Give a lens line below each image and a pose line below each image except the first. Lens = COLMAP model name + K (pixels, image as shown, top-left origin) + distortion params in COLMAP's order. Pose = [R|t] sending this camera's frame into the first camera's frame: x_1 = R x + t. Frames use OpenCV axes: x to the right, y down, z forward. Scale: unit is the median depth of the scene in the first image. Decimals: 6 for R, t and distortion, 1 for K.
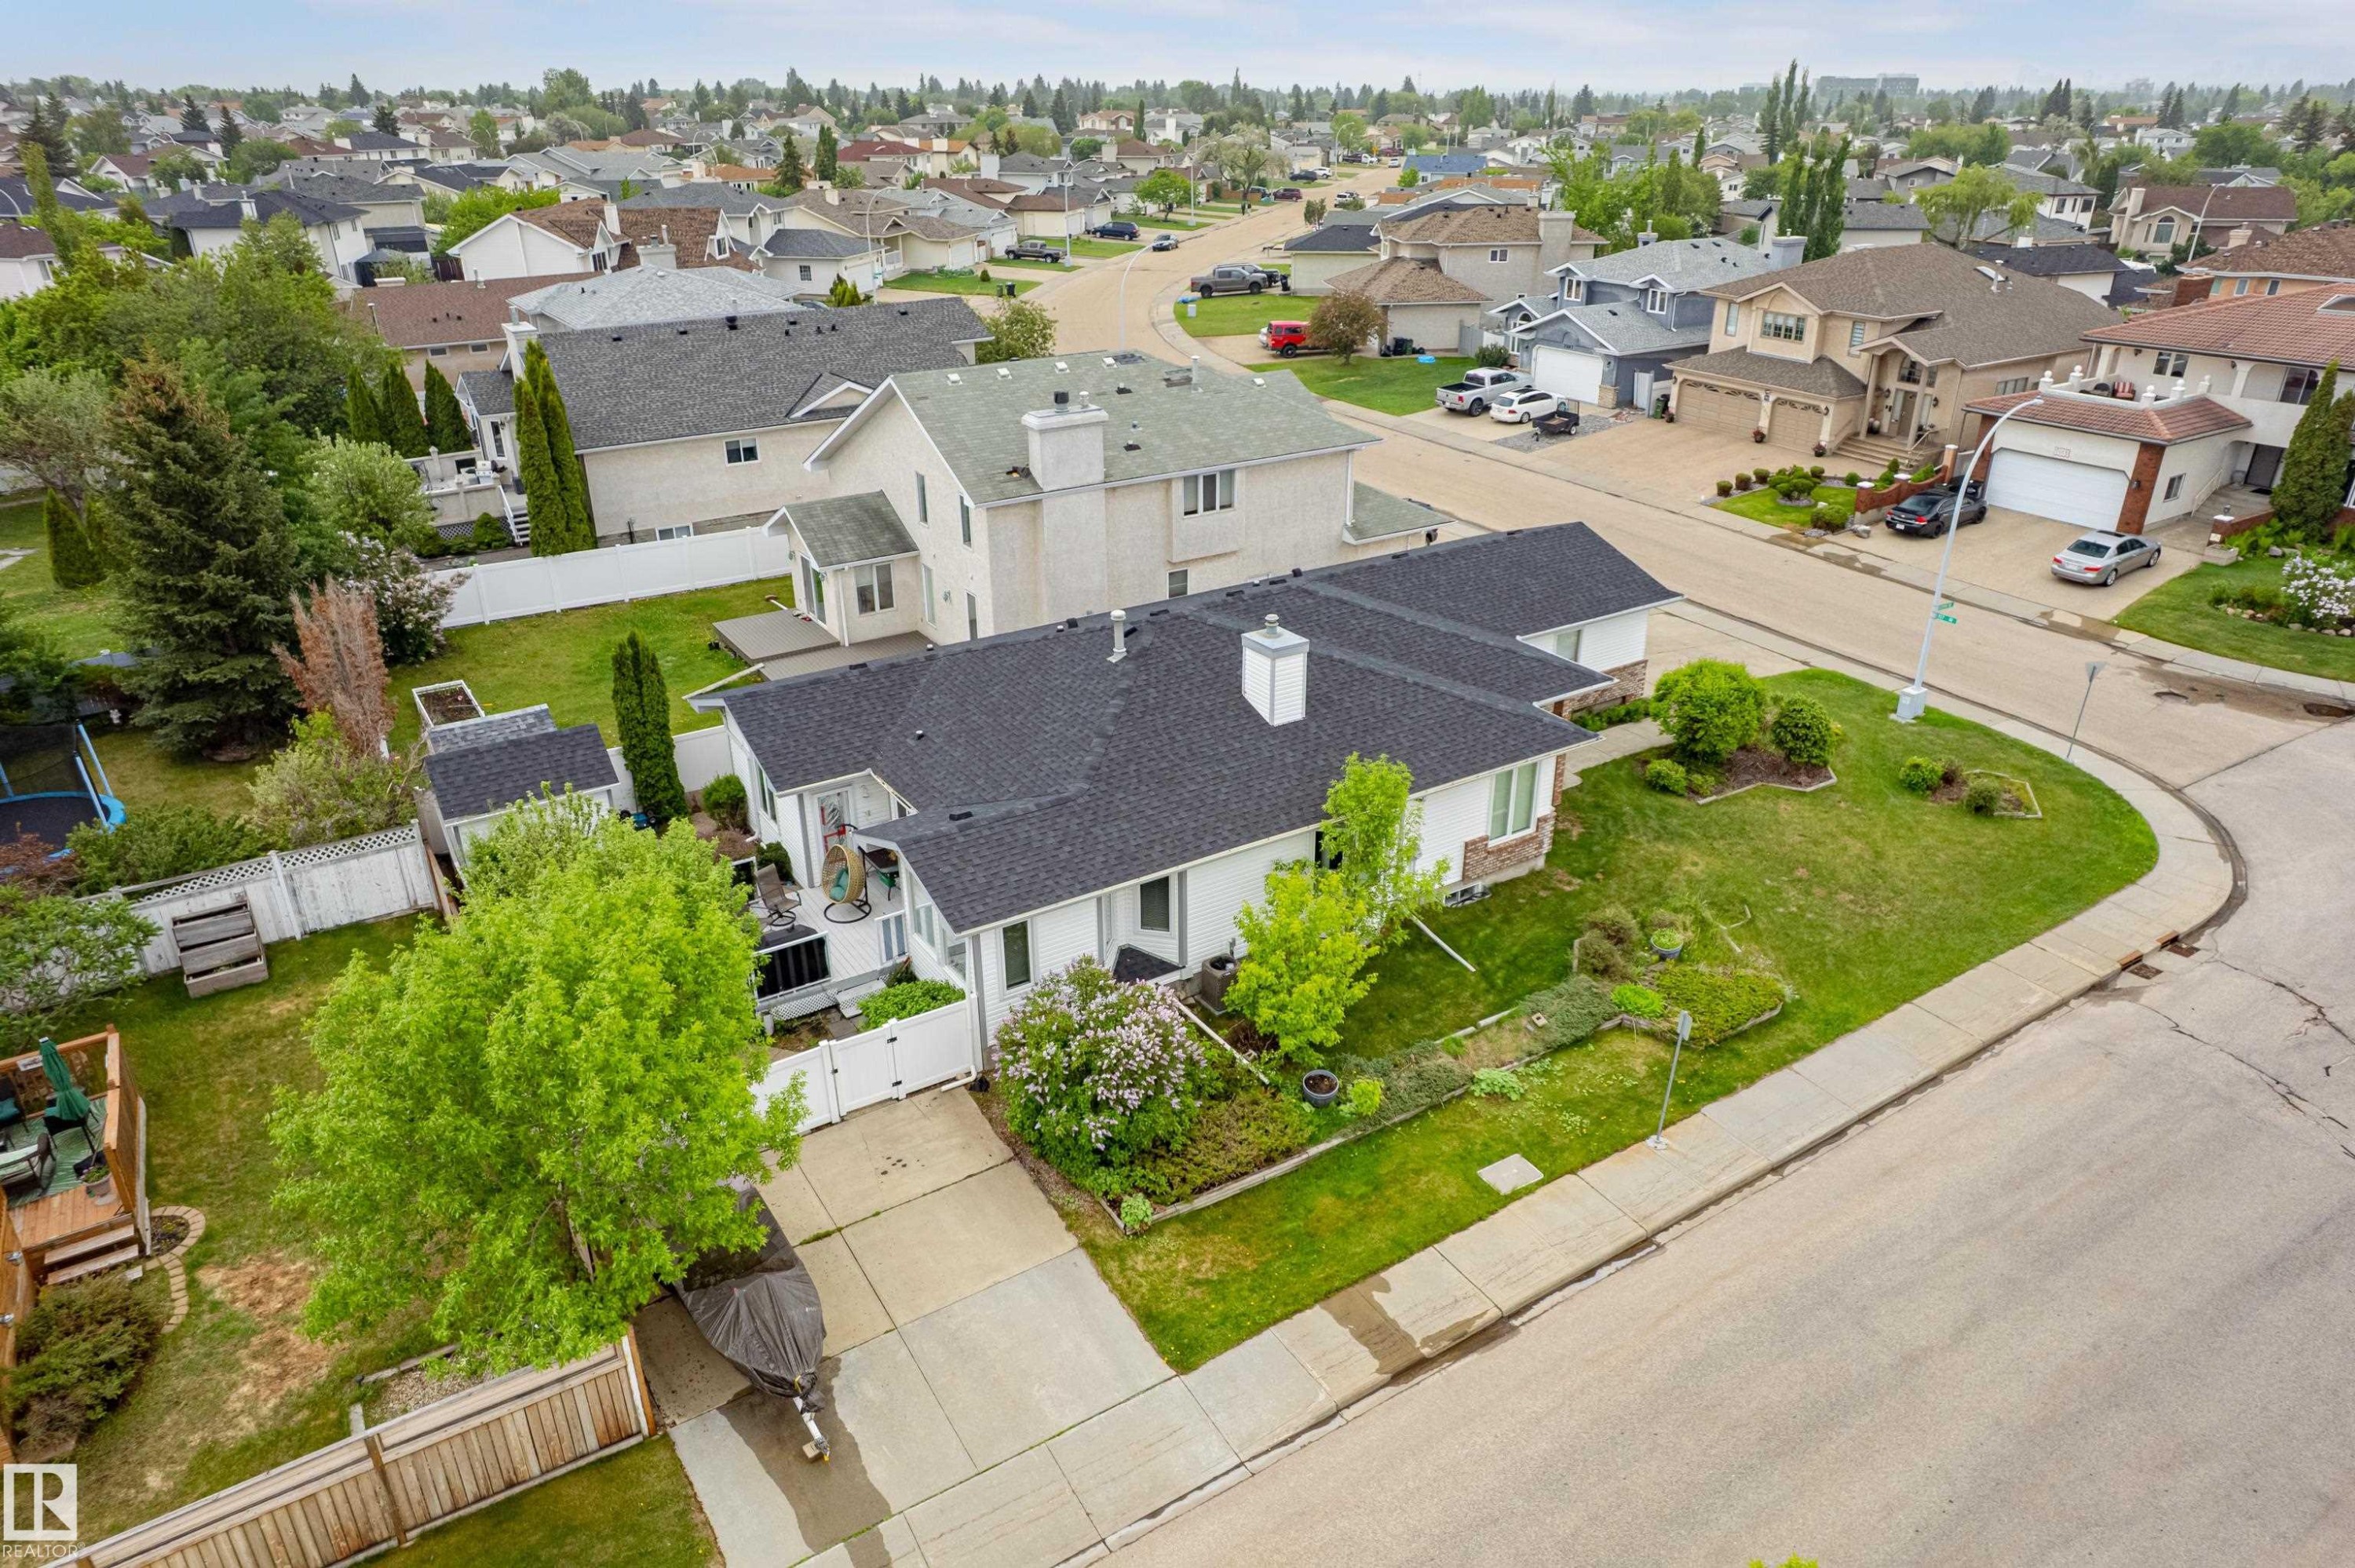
lens RADIAL K [[1530.5, 0, 1169.4], [0, 1530.5, 775.4], [0, 0, 1]] dist [-0.031158, 0.024869]
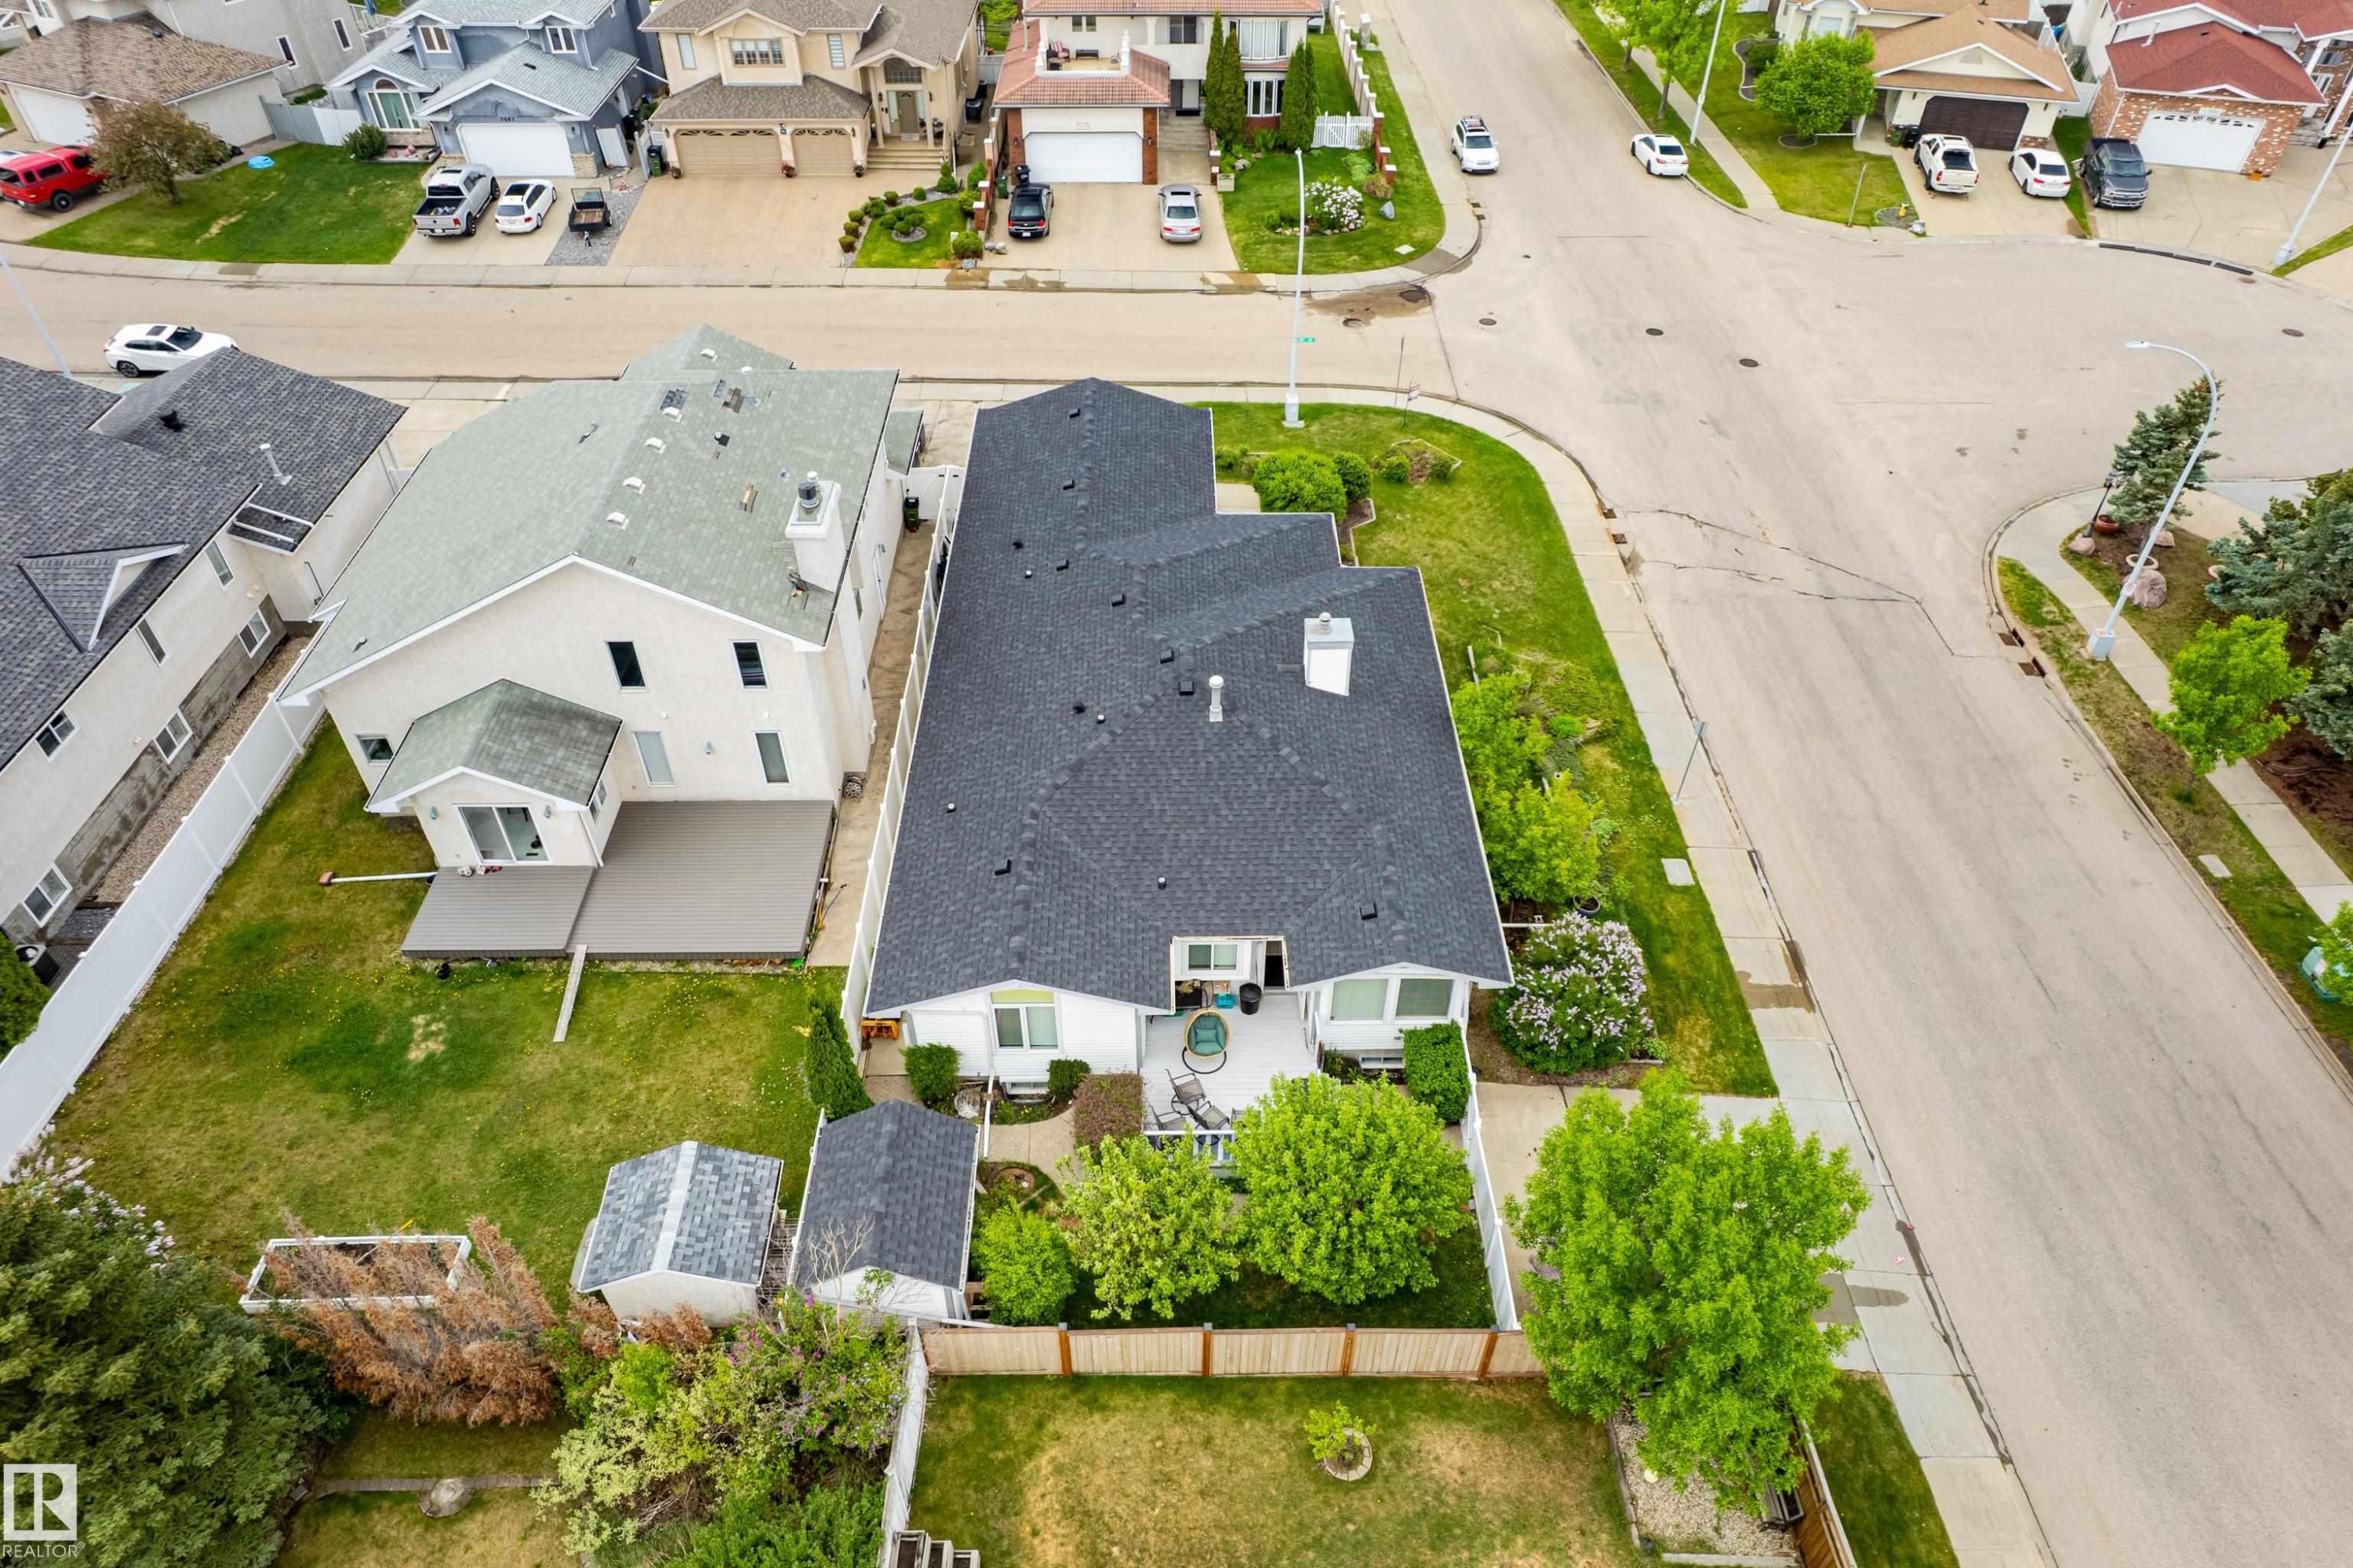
lens RADIAL K [[1529.5, 0, 1189.3], [0, 1529.5, 796.6], [0, 0, 1]] dist [-0.031158, 0.024869]
pose [[0.525586, -0.566747, 0.634474, -0.609663], [0.350293, 0.823805, 0.445692, -0.413875], [-0.775277, -0.011997, 0.631507, 0.263862]]
